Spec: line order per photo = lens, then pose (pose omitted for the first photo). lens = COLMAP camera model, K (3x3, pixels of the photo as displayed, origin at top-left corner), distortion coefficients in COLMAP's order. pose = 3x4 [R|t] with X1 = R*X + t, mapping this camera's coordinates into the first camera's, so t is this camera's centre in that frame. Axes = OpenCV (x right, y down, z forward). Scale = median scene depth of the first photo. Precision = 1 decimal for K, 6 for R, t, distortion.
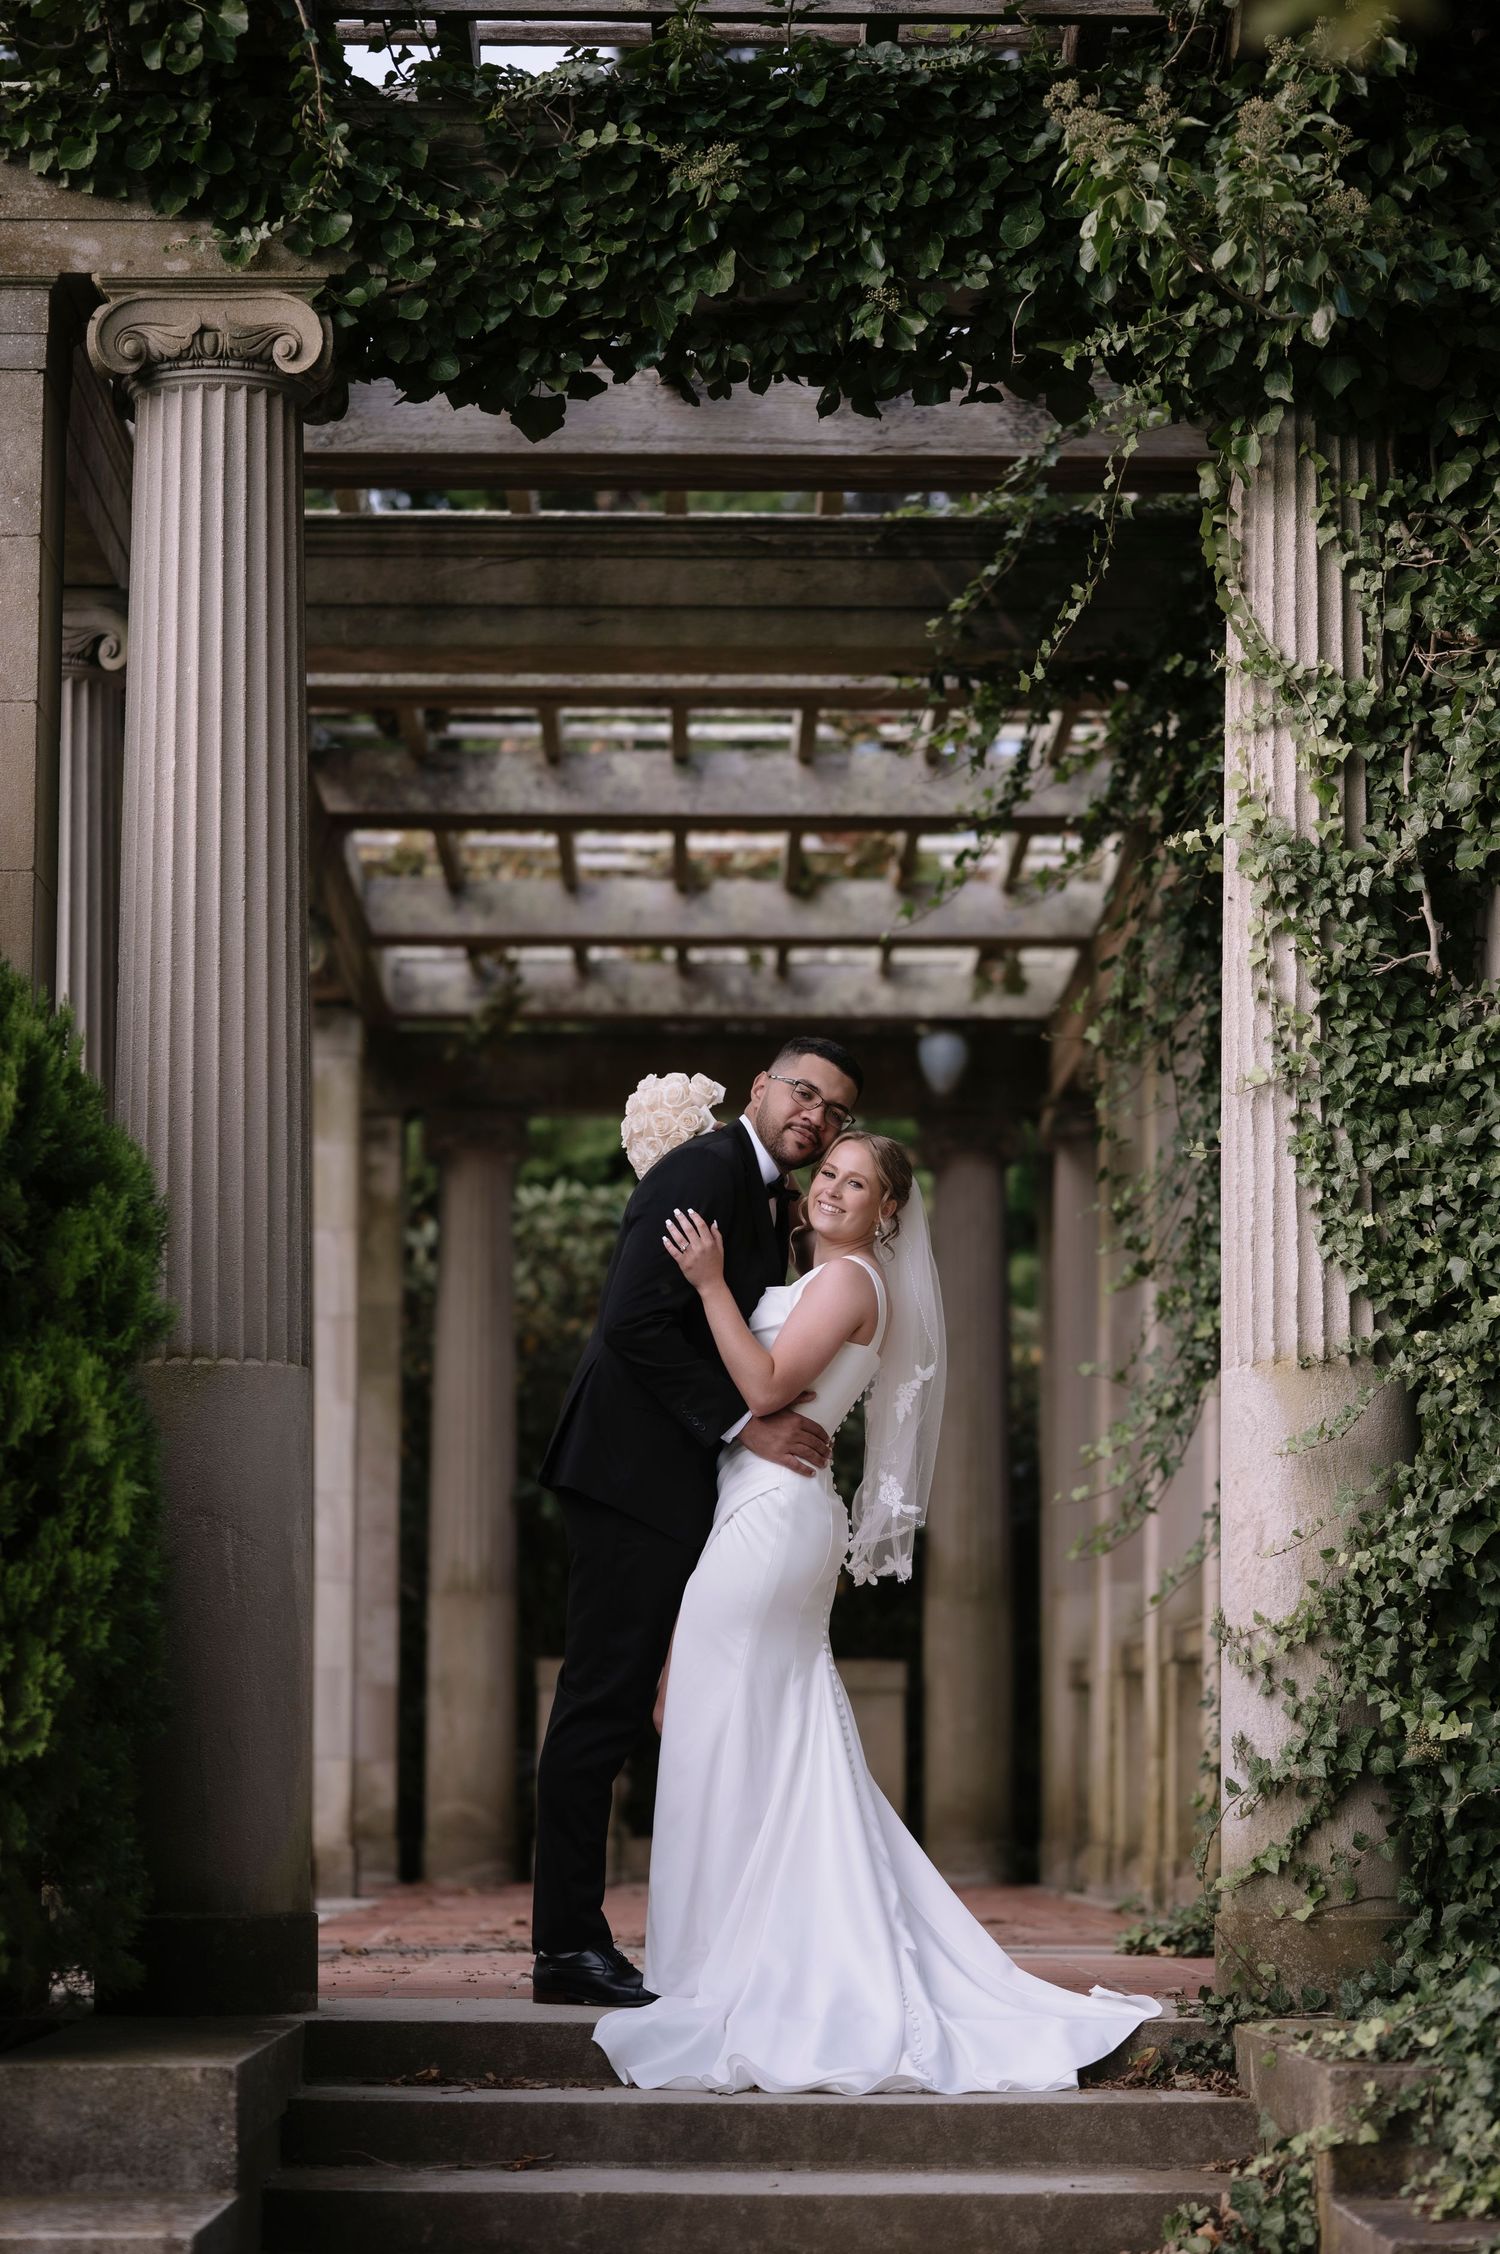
lens RADIAL K [[5535.2, 0, 746.8], [0, 5535.2, 1128.9], [0, 0, 1]] dist [-0.015987, 0.000000]
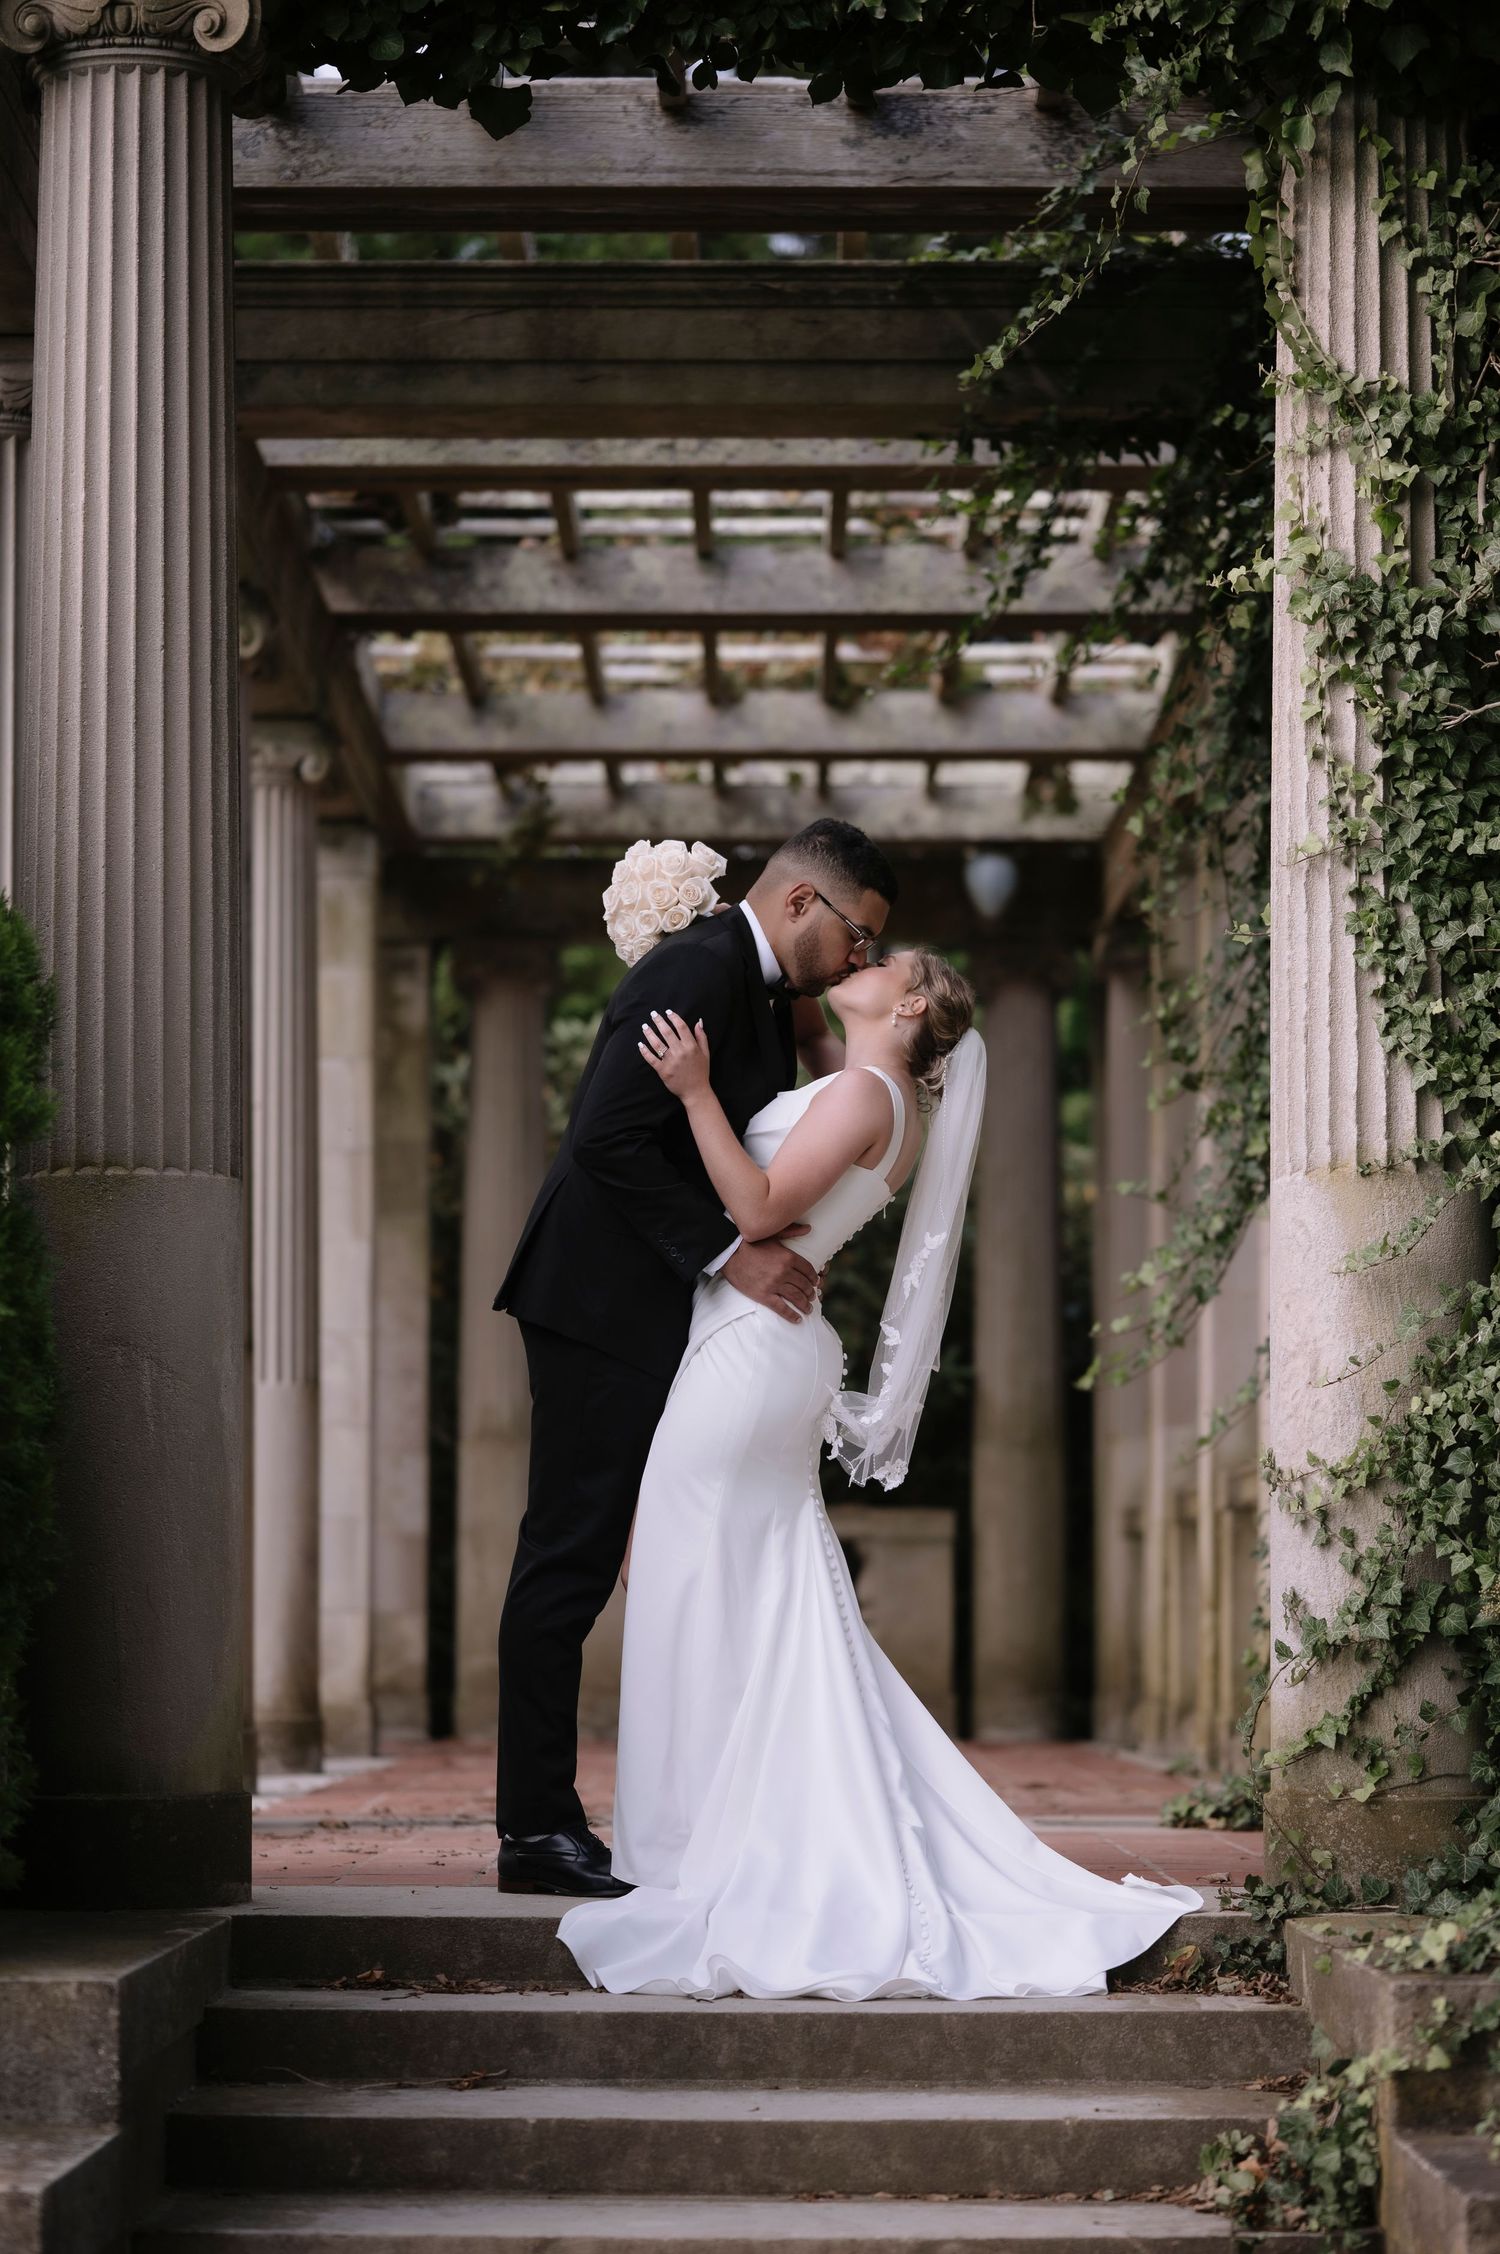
lens RADIAL K [[5535.2, 0, 753.3], [0, 5535.2, 1125.6], [0, 0, 1]] dist [-0.015987, 0.000000]
pose [[0.999941, -0.002420, -0.010625, 0.012586], [0.002701, 0.999645, 0.026498, 0.011428], [0.010557, -0.026525, 0.999592, 0.116560]]
